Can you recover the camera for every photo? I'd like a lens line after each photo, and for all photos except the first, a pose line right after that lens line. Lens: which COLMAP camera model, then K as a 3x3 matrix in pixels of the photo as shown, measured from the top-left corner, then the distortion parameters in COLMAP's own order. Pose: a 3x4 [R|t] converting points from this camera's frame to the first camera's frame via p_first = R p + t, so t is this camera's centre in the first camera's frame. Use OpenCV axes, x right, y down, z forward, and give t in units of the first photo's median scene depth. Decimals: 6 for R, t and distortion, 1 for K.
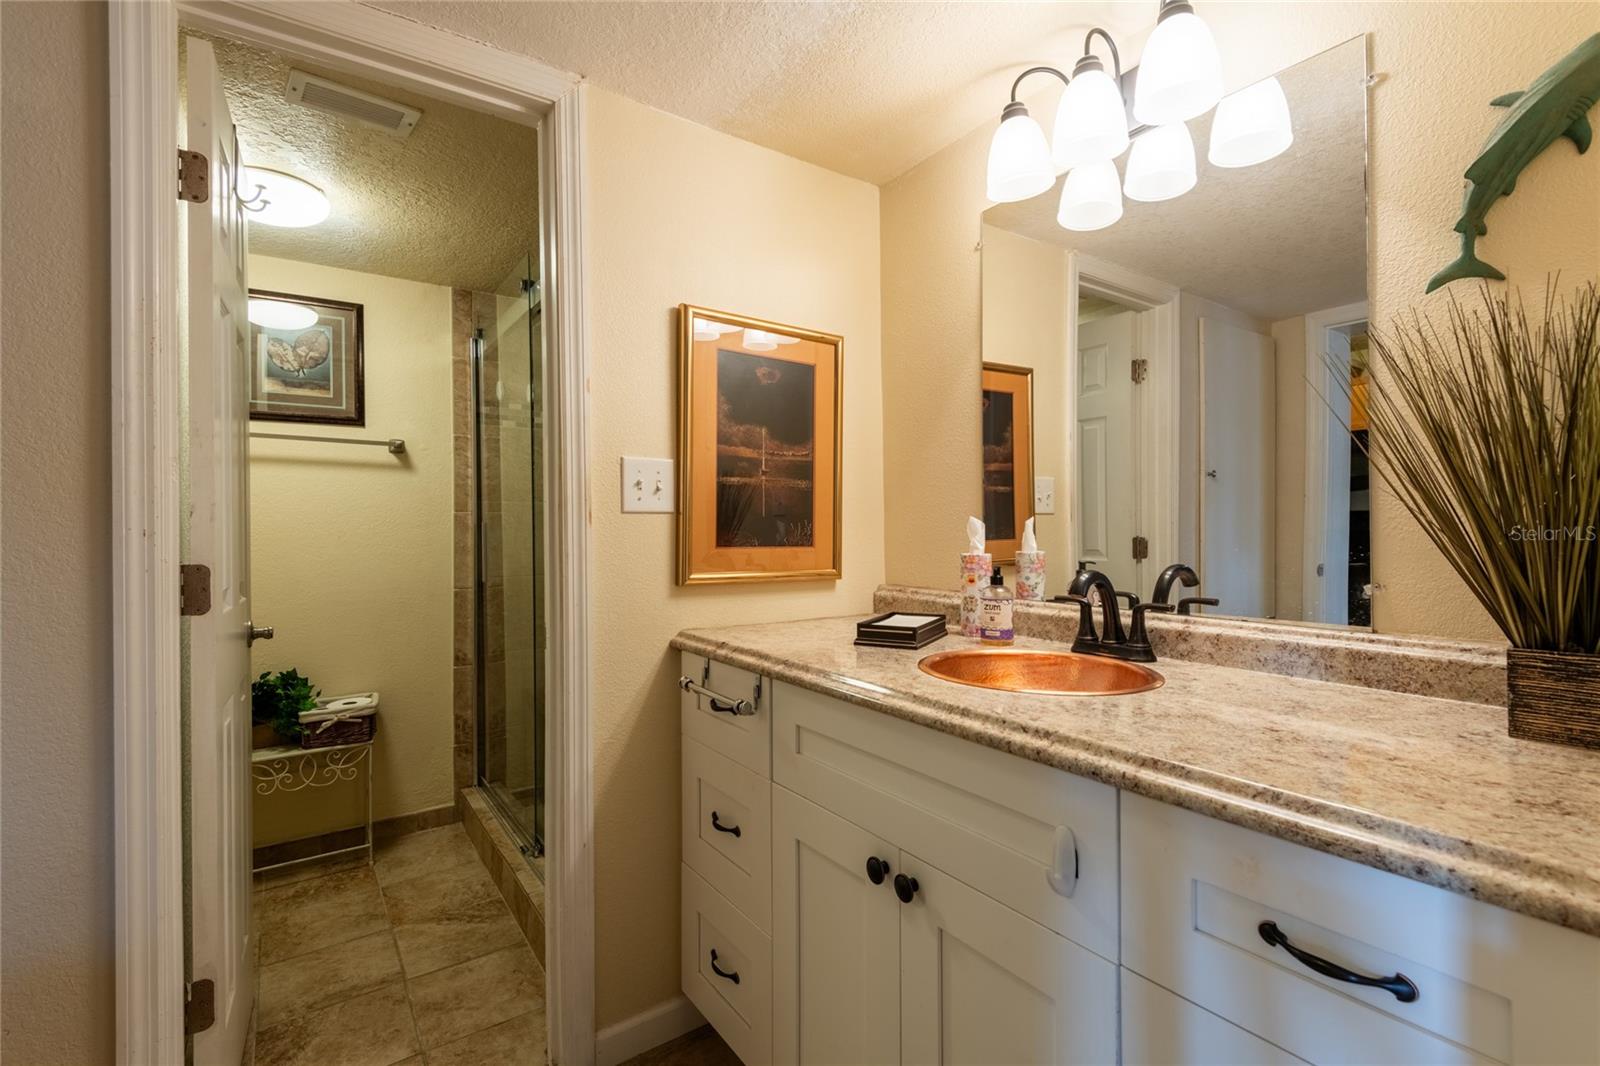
lens RADIAL K [[722.1, 0, 808.6], [0, 722.1, 526.9], [0, 0, 1]] dist [0.031659, -0.018242]
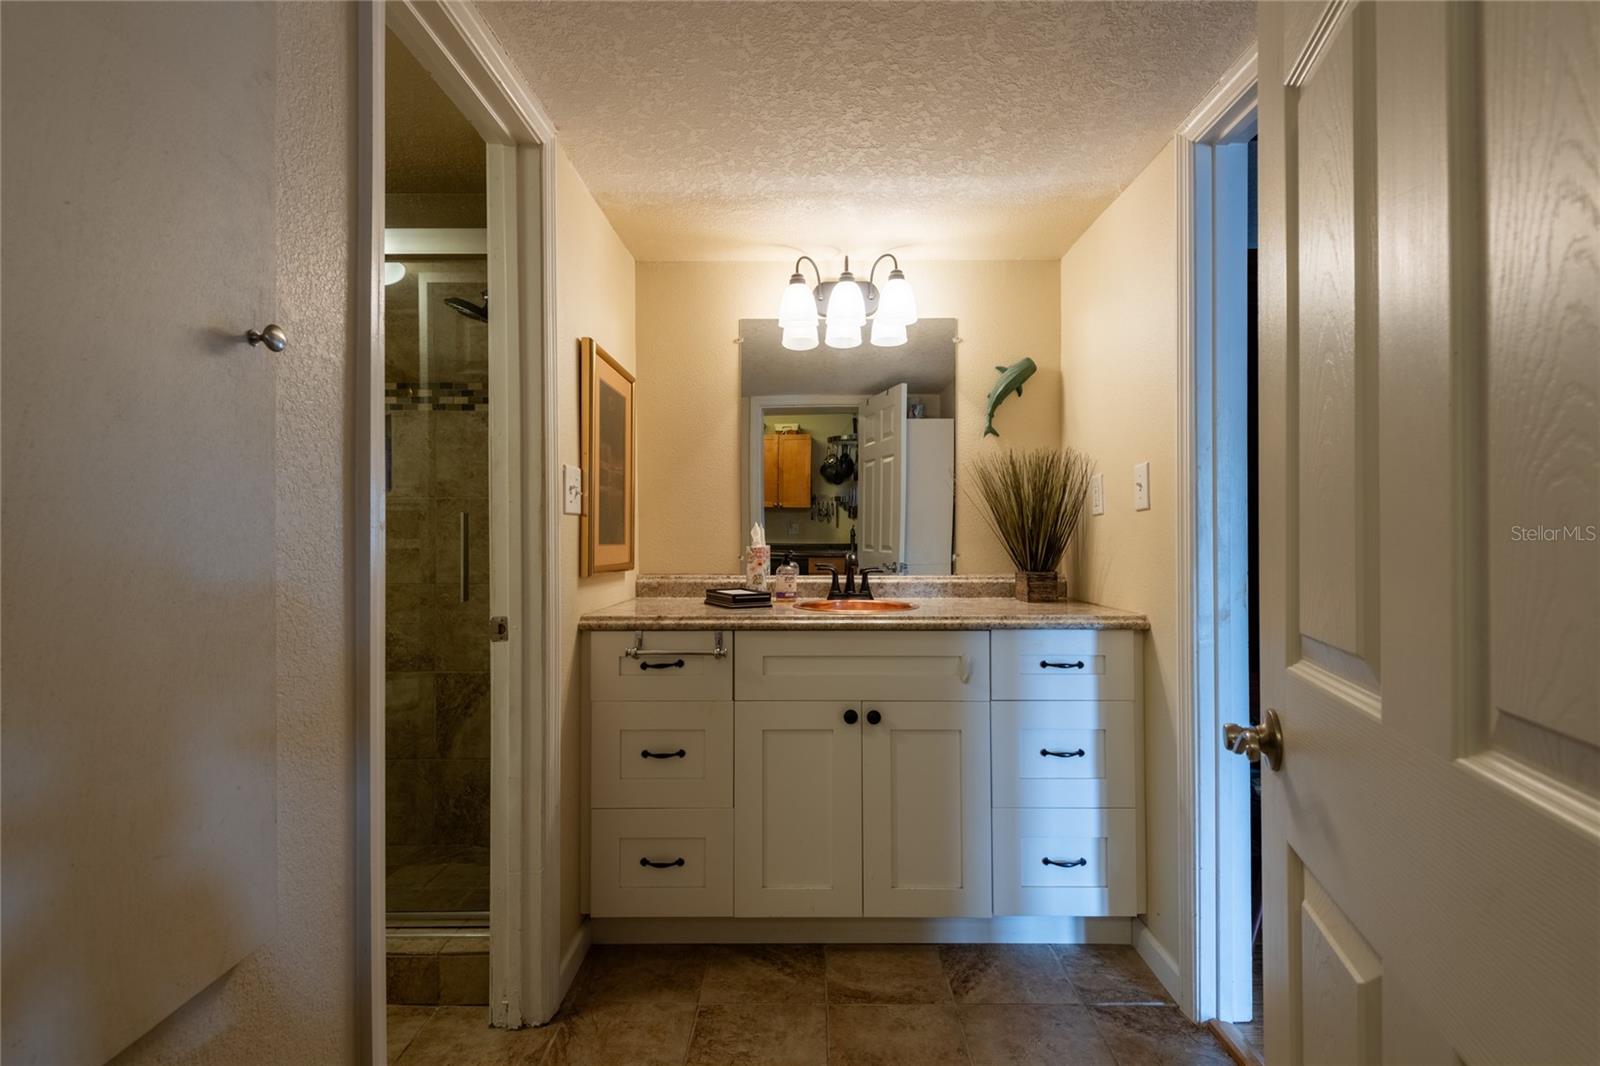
lens RADIAL K [[725.3, 0, 807.2], [0, 725.3, 523.3], [0, 0, 1]] dist [0.038869, -0.017709]
pose [[0.584022, 0.014440, 0.811609, -1.232724], [-0.003404, 0.999877, -0.015340, 0.014085], [-0.811730, 0.006196, 0.583999, 0.021084]]
